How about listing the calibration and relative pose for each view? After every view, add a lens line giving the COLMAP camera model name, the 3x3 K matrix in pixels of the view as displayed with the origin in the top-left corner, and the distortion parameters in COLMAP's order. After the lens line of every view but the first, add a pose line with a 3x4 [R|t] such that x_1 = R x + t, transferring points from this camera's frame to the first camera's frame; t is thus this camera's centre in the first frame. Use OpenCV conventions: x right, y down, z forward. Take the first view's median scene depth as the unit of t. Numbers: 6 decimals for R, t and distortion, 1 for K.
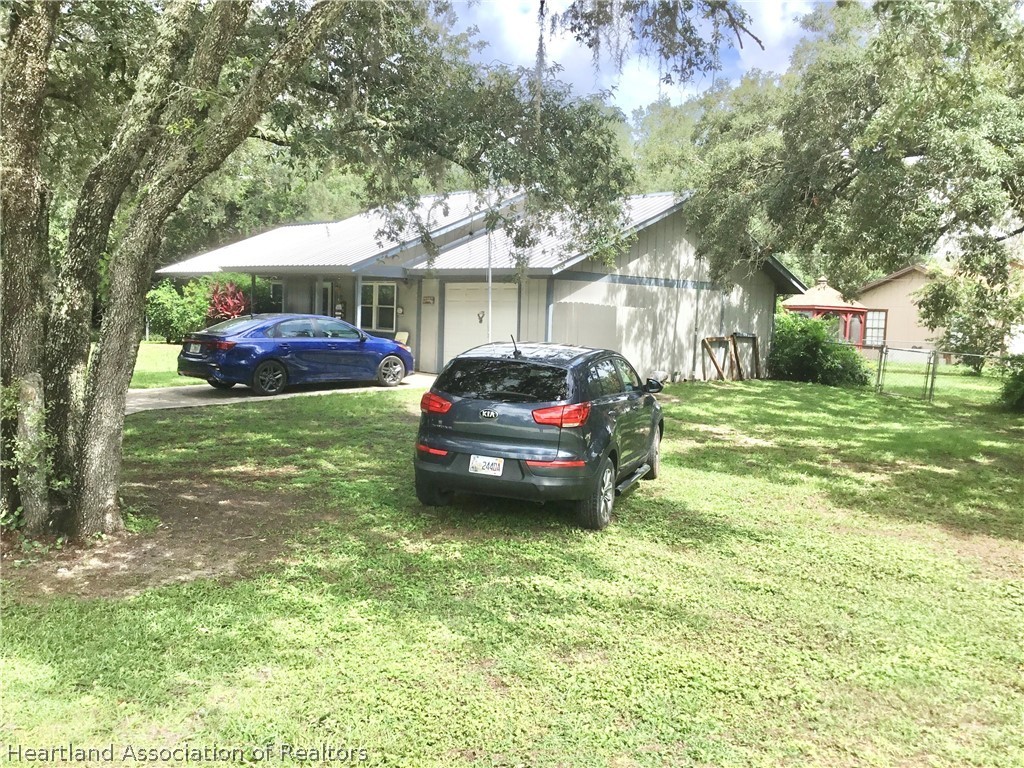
lens RADIAL K [[910.8, 0, 508.1], [0, 910.8, 384.0], [0, 0, 1]] dist [0.015015, -0.038318]
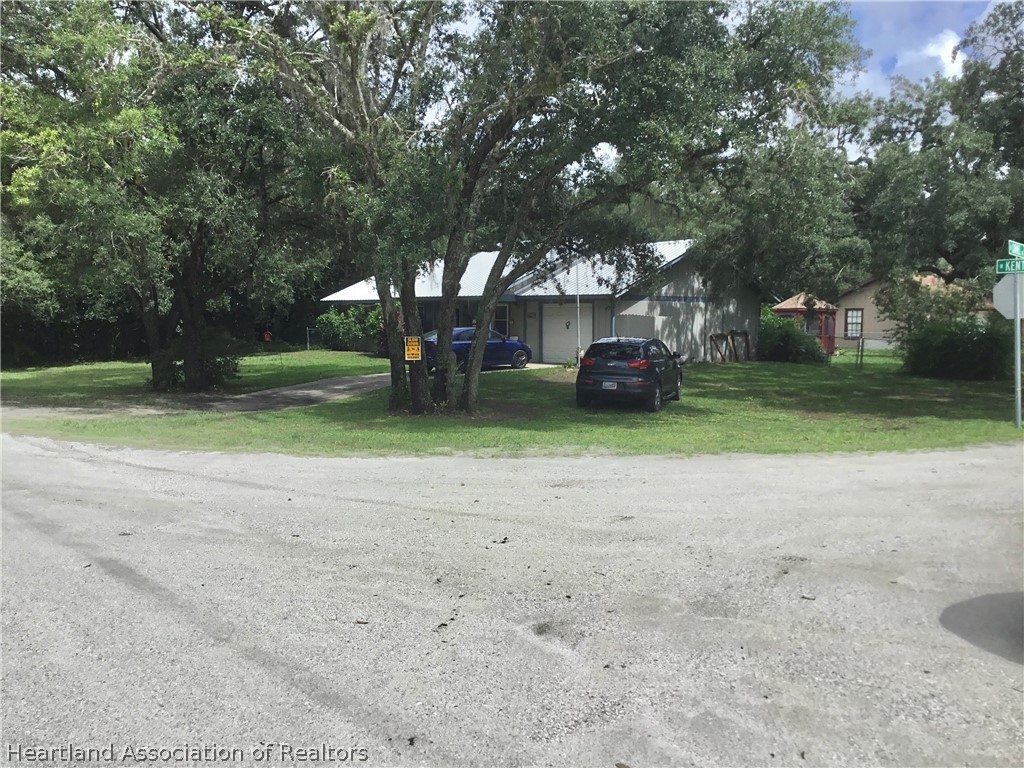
lens RADIAL K [[910.8, 0, 516.3], [0, 910.8, 383.8], [0, 0, 1]] dist [0.015015, -0.038318]
pose [[0.999206, -0.030942, -0.025096, -0.083936], [0.030761, 0.999498, -0.007559, 0.037217], [0.025318, 0.006781, 0.999656, -0.583564]]
